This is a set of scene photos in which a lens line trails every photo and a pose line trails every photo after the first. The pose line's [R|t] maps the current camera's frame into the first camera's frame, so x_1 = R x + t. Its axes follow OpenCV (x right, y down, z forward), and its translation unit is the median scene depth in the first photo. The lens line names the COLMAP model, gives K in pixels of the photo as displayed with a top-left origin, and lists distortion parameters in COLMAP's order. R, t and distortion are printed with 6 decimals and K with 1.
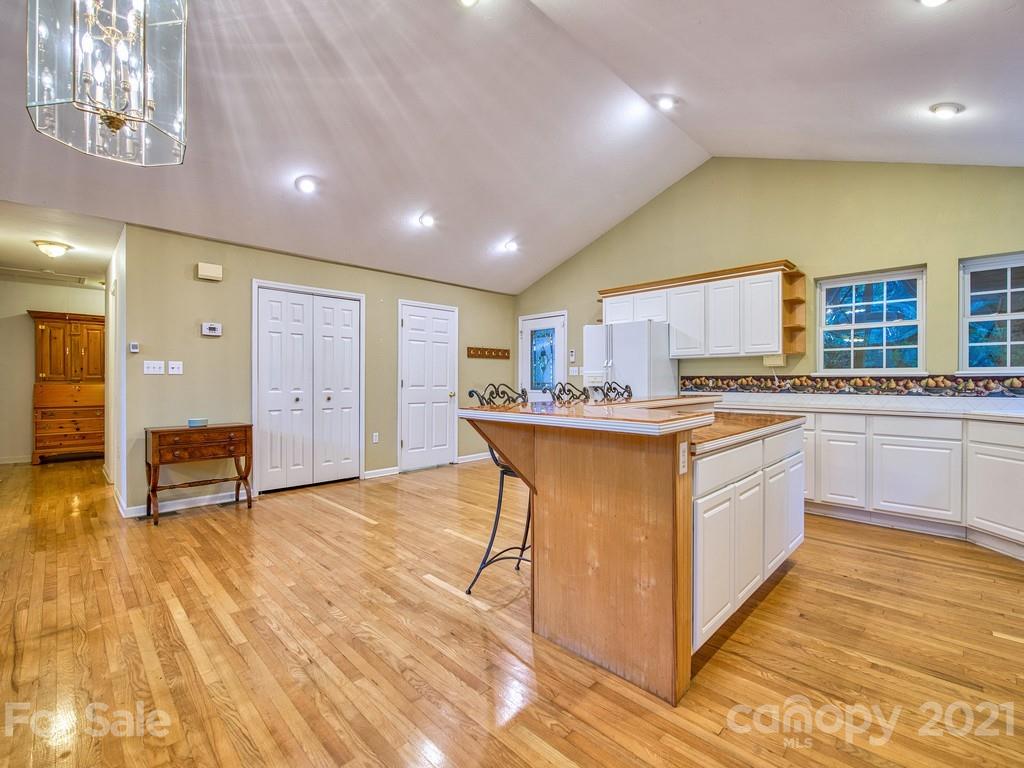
lens RADIAL K [[454.8, 0, 512.0], [0, 454.8, 384.0], [0, 0, 1]] dist [-0.011527, -0.000253]
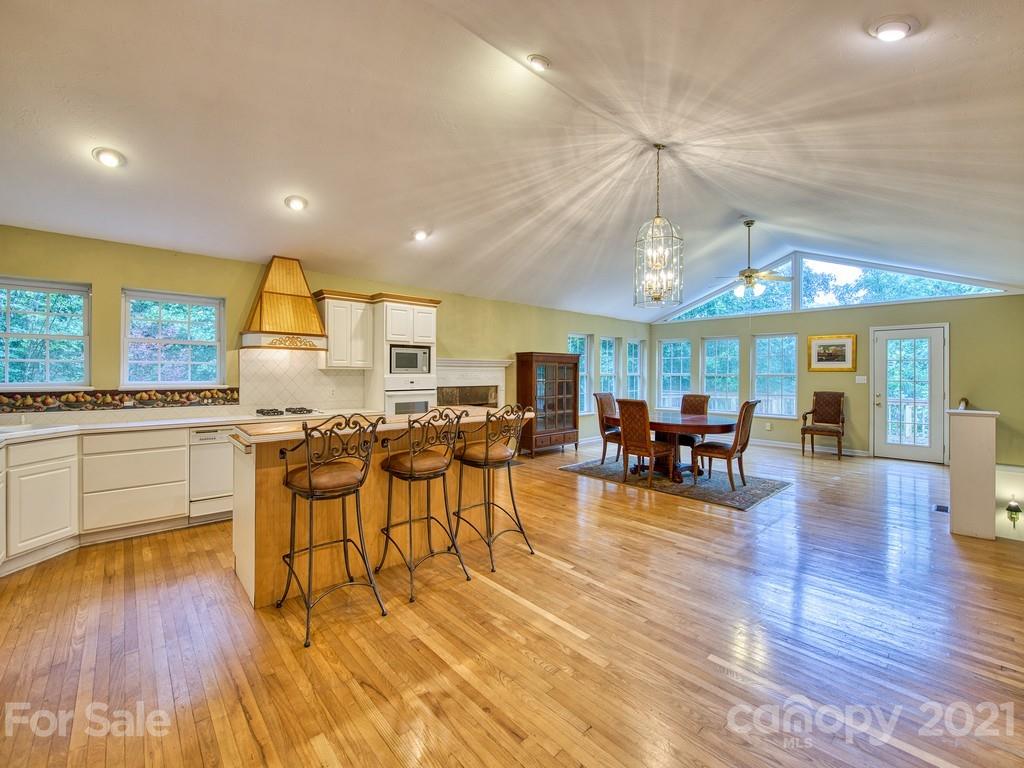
lens RADIAL K [[427.5, 0, 510.8], [0, 427.5, 374.3], [0, 0, 1]] dist [-0.010418, -0.000228]
pose [[-0.998991, -0.004688, 0.044667, -0.050325], [-0.003996, 0.999871, 0.015583, -0.062546], [-0.044735, 0.015388, -0.998880, 1.325621]]
